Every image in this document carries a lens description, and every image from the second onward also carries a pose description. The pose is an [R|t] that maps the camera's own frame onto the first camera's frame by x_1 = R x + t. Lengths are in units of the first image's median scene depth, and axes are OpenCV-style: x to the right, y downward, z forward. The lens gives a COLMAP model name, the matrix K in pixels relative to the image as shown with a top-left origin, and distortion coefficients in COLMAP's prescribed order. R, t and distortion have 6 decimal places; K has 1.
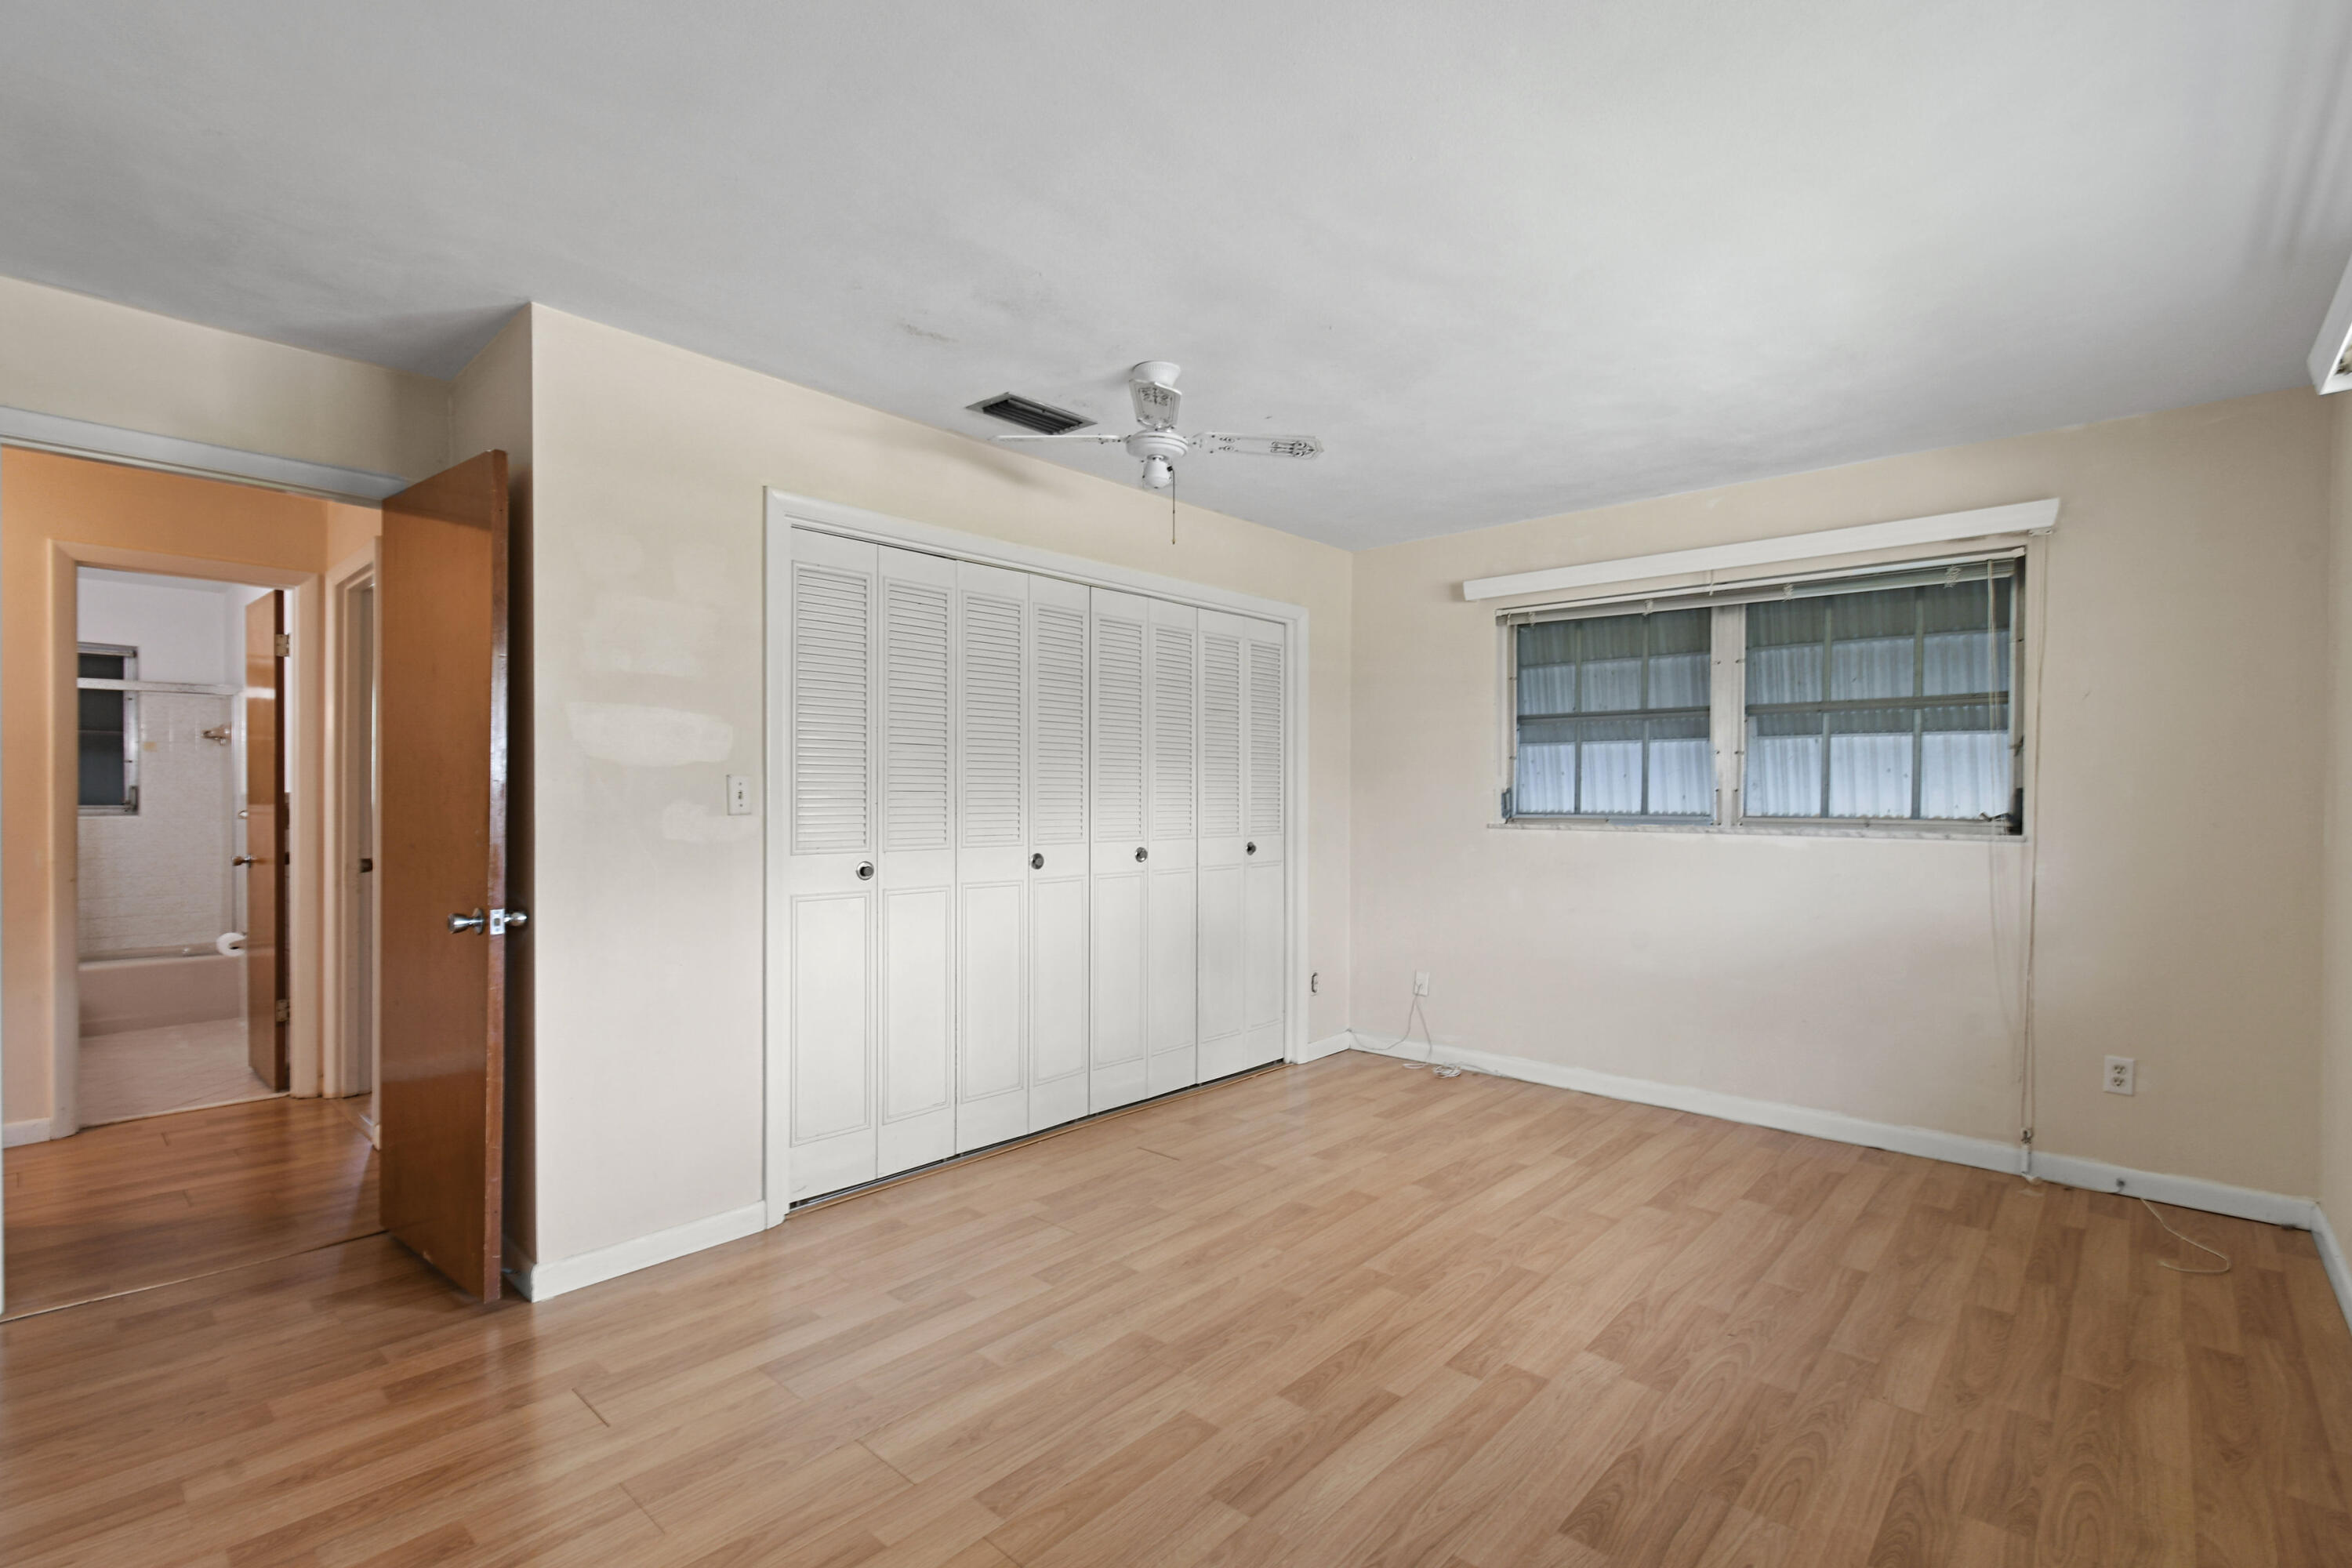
lens RADIAL K [[1040.2, 0, 1176.2], [0, 1040.2, 773.8], [0, 0, 1]] dist [0.024416, -0.000541]
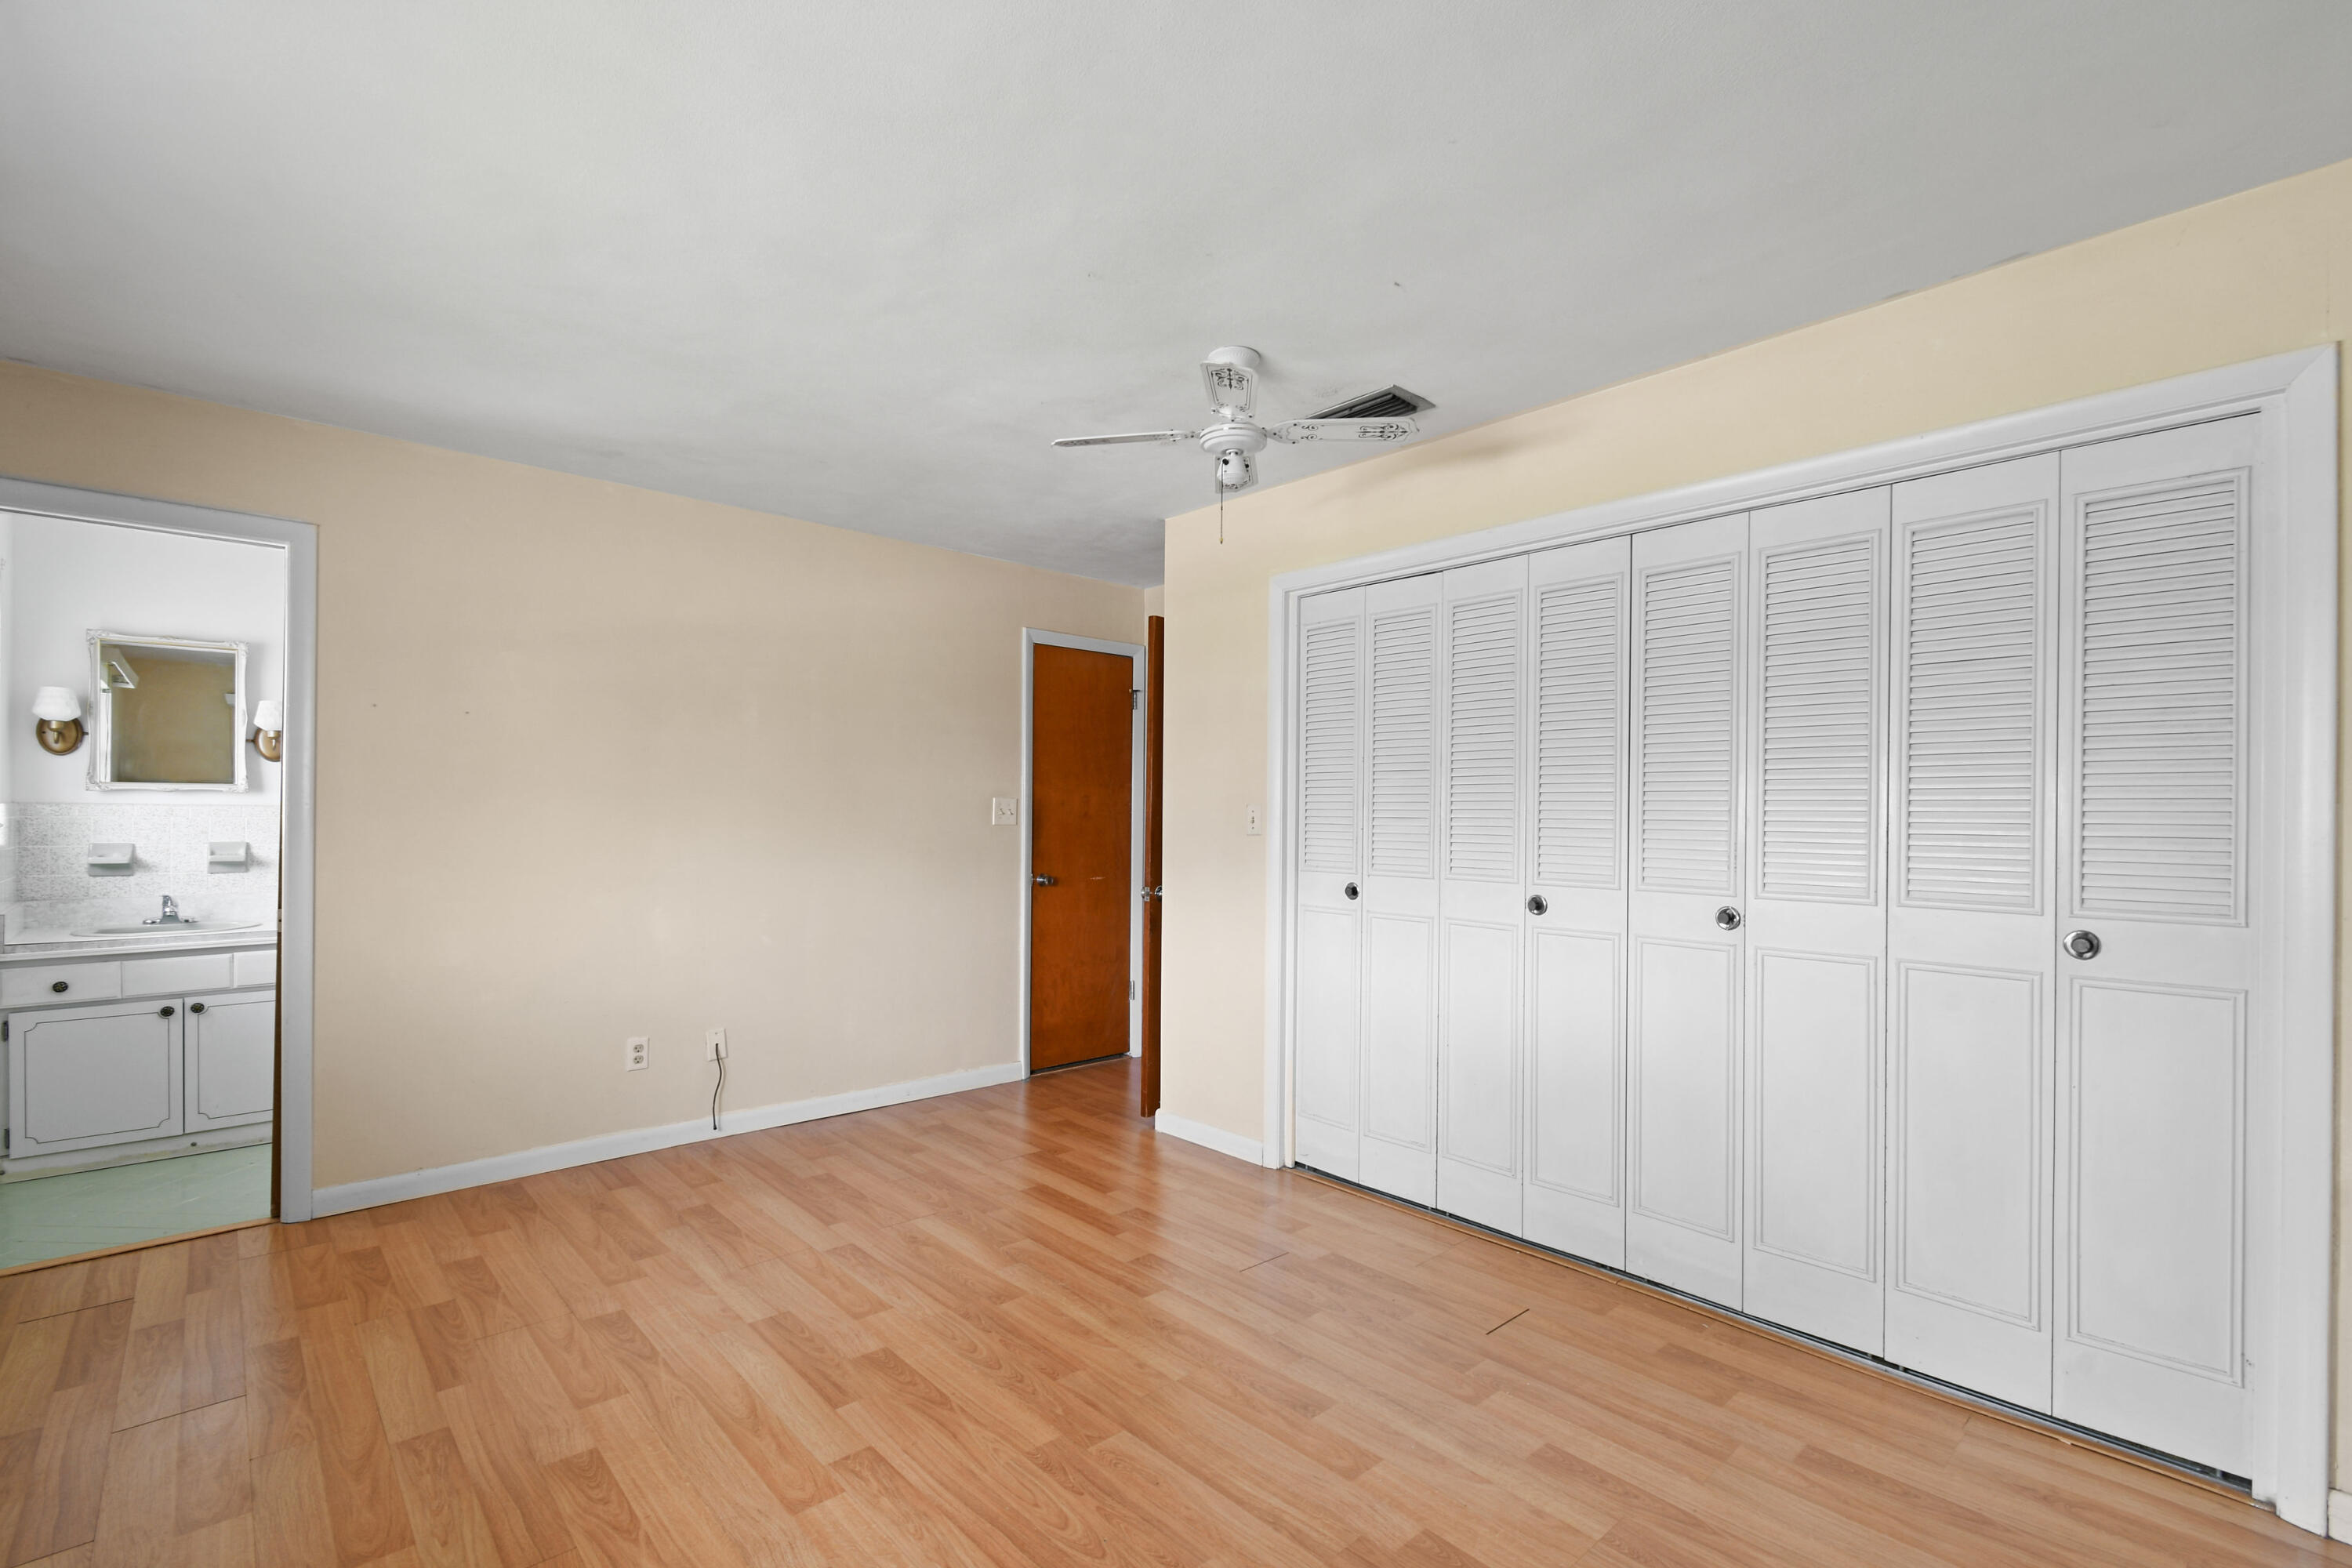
lens RADIAL K [[1031.3, 0, 1224.5], [0, 1031.3, 781.4], [0, 0, 1]] dist [0.002589, 0.000325]
pose [[-0.045593, -0.036719, -0.998285, 0.819761], [0.009644, 0.999261, -0.037195, 0.018781], [0.998914, -0.011324, -0.045205, 0.961950]]
